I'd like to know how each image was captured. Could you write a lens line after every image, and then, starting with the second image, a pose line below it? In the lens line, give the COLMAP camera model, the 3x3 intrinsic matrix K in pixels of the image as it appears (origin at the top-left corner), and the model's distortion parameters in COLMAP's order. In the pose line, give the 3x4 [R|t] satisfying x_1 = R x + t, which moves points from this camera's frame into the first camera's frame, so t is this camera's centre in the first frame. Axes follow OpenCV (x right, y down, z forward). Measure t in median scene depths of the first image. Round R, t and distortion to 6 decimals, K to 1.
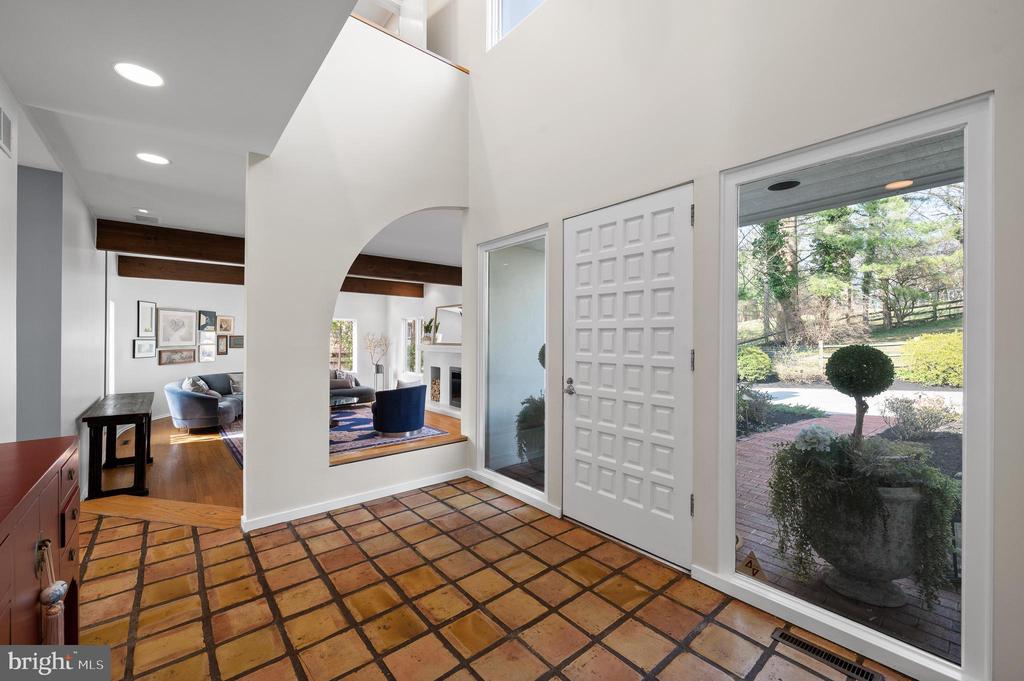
lens RADIAL K [[411.6, 0, 518.1], [0, 411.6, 332.4], [0, 0, 1]] dist [-0.000695, -0.000169]
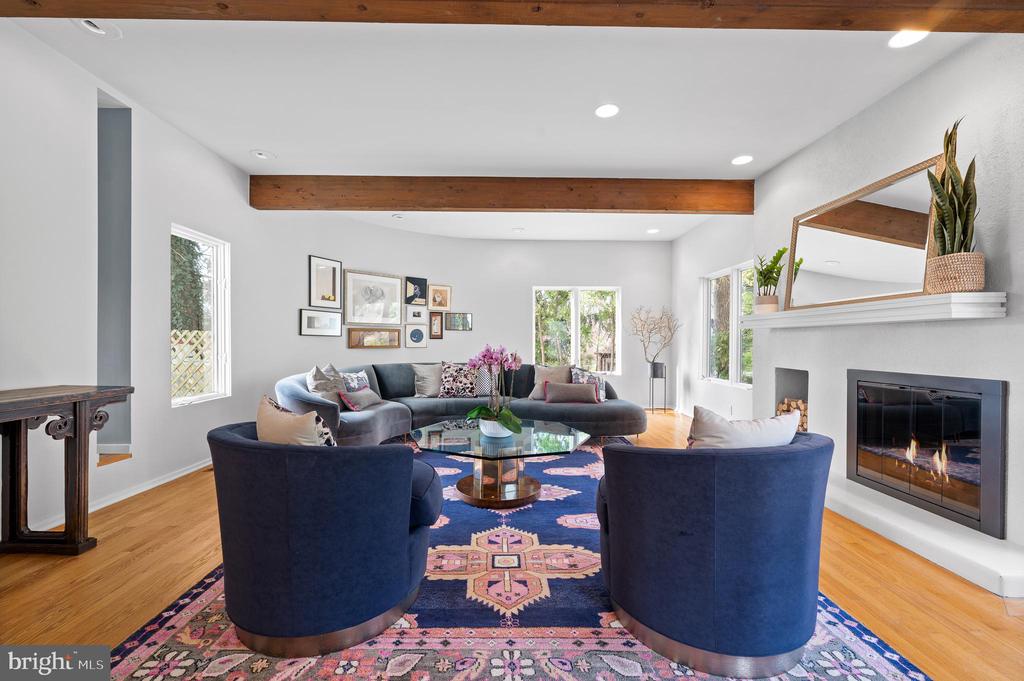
lens RADIAL K [[411.6, 0, 510.0], [0, 411.6, 344.5], [0, 0, 1]] dist [-0.000695, -0.000169]
pose [[0.765300, 0.005897, -0.643647, -0.171776], [0.004568, 0.999883, 0.014592, 0.059220], [0.643658, -0.014108, 0.765183, 0.583865]]
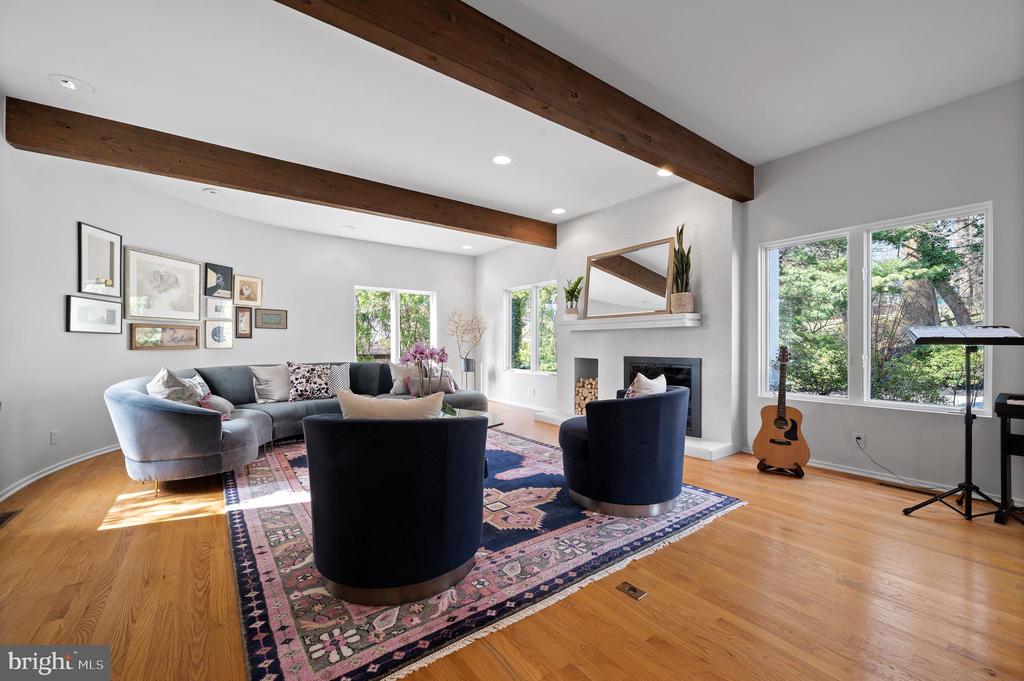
lens RADIAL K [[411.6, 0, 514.0], [0, 411.6, 340.5], [0, 0, 1]] dist [-0.000695, -0.000169]
pose [[0.997449, -0.003435, -0.071293, -0.294943], [0.003753, 0.999984, 0.004325, 0.062129], [0.071277, -0.004582, 0.997446, 0.450869]]
